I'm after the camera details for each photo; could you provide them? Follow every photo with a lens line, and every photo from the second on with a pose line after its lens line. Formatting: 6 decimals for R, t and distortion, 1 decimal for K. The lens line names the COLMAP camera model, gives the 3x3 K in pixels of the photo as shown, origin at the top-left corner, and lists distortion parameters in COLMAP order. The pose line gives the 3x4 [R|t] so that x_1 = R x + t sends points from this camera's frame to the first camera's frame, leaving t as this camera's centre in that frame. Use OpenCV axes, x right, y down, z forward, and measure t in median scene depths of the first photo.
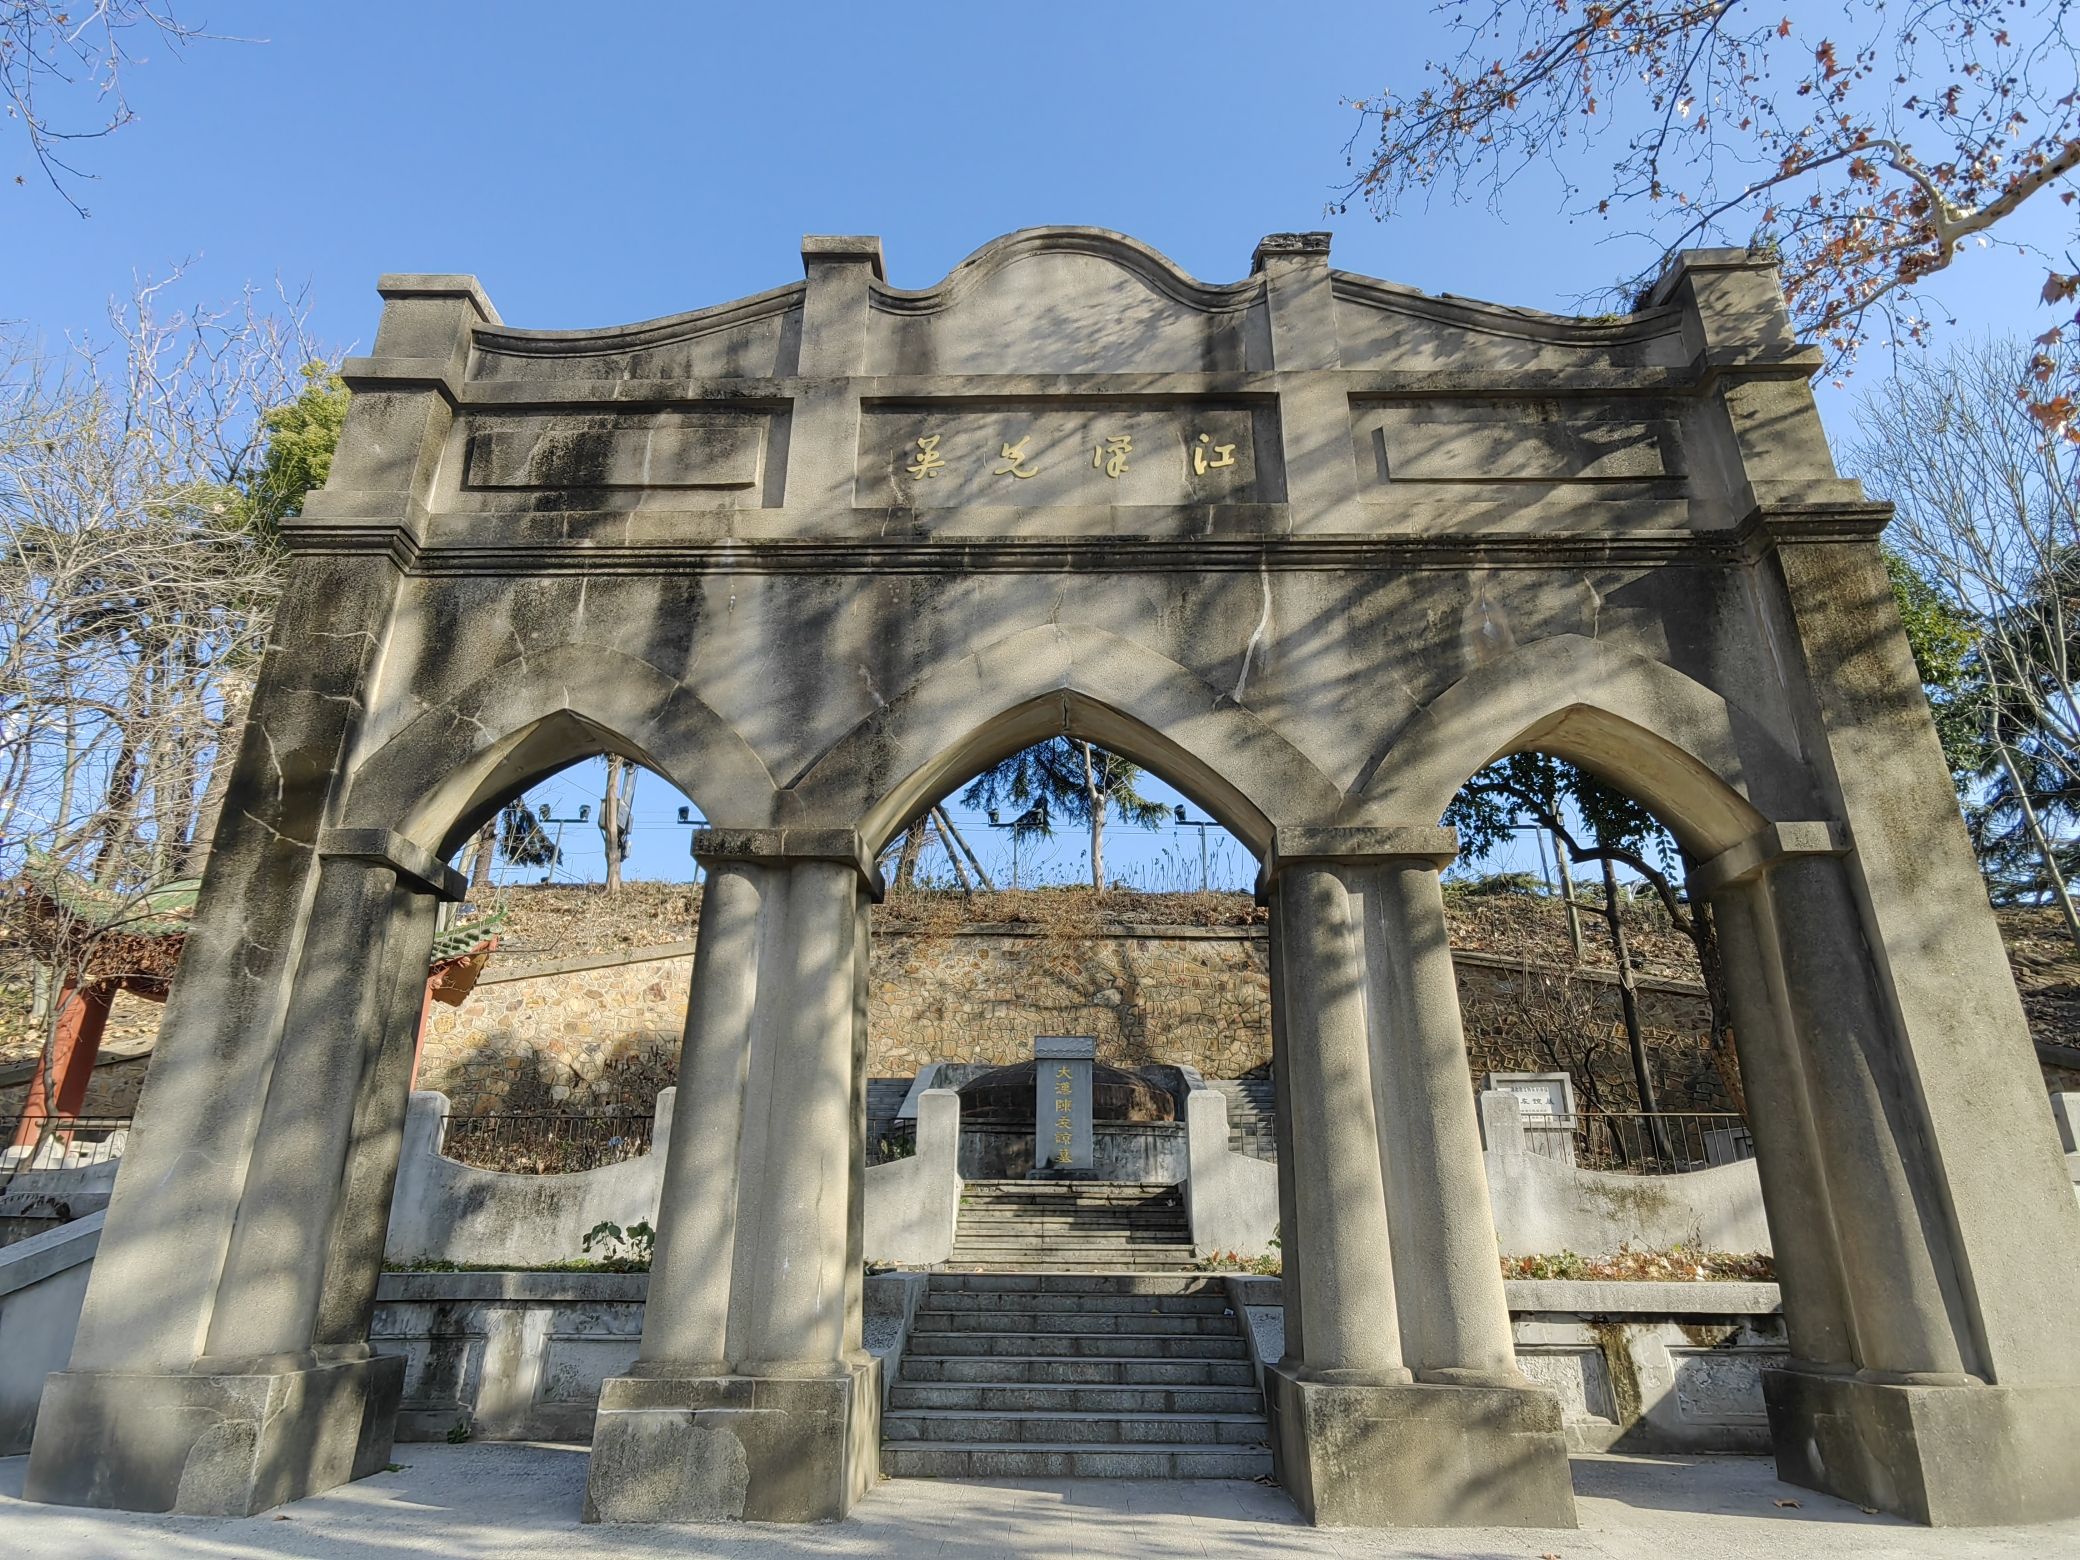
lens RADIAL K [[1228.7, 0, 1043.7], [0, 1228.7, 773.6], [0, 0, 1]] dist [-0.006496, 0.003049]
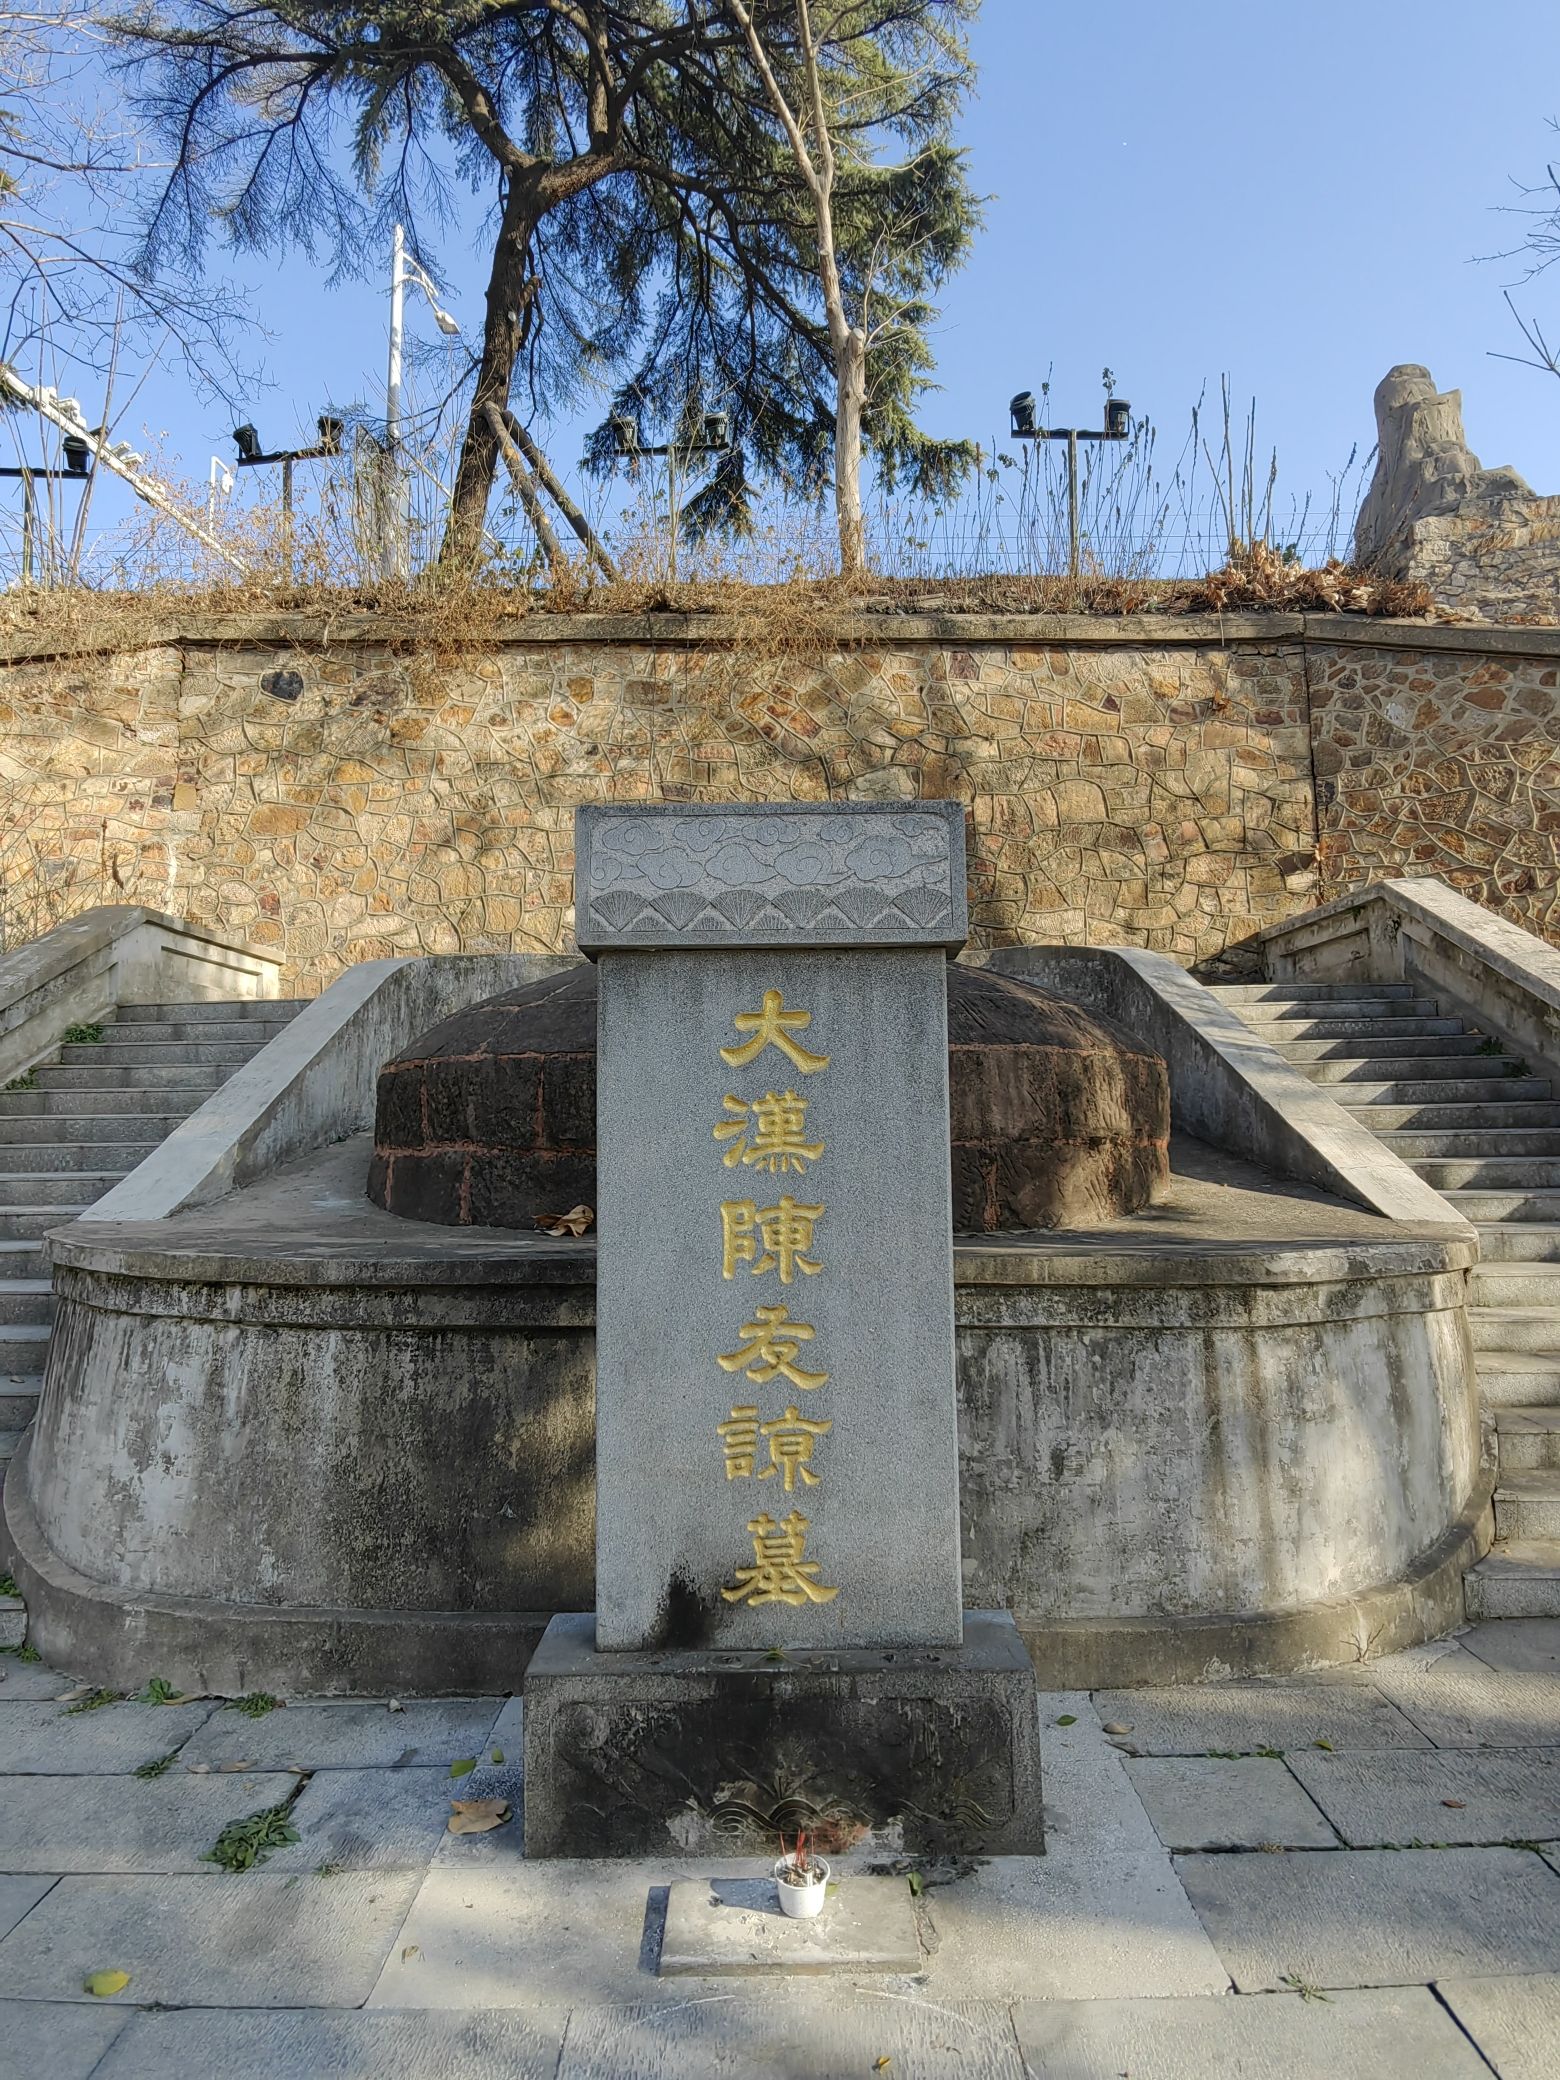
lens RADIAL K [[1228.7, 0, 780.4], [0, 1228.7, 1034.4], [0, 0, 1]] dist [-0.006496, 0.003049]
pose [[0.999734, -0.020347, 0.010843, 0.010887], [0.016014, 0.951136, 0.308357, 0.131047], [-0.016588, -0.308101, 0.951209, 0.572215]]
